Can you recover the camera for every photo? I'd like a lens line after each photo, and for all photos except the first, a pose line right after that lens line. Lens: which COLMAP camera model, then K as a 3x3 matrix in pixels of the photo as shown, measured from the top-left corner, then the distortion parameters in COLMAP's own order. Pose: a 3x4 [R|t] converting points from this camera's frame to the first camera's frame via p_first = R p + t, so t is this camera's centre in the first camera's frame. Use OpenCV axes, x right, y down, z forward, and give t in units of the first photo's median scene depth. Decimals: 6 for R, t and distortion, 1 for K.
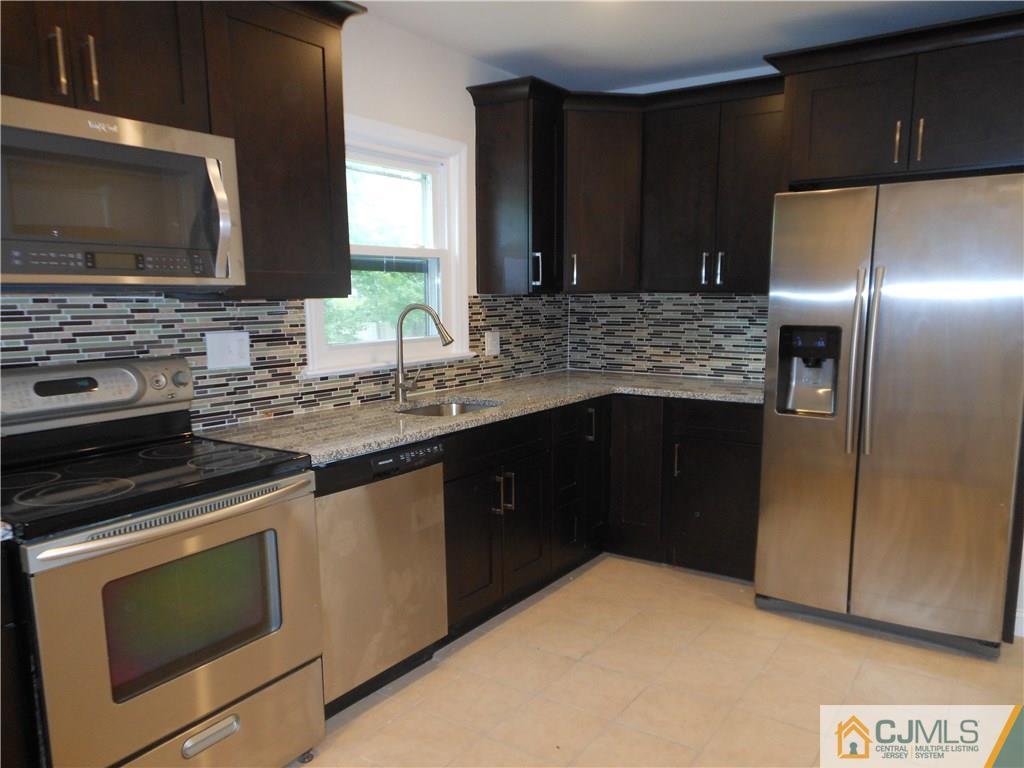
lens RADIAL K [[782.2, 0, 516.5], [0, 782.2, 386.8], [0, 0, 1]] dist [0.002686, 0.005999]
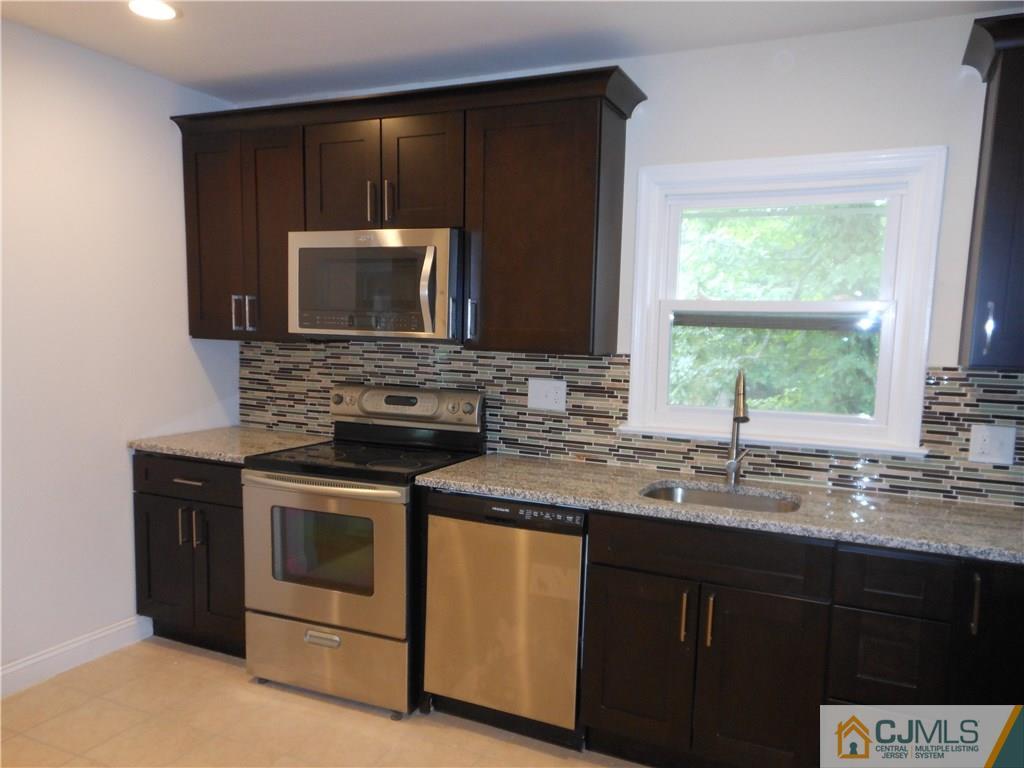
lens RADIAL K [[782.2, 0, 516.5], [0, 782.2, 386.8], [0, 0, 1]] dist [0.002686, 0.005999]
pose [[0.140999, 0.079264, -0.986832, 0.749472], [-0.146674, 0.987462, 0.058358, -0.114290], [0.979084, 0.136514, 0.150857, 0.730354]]
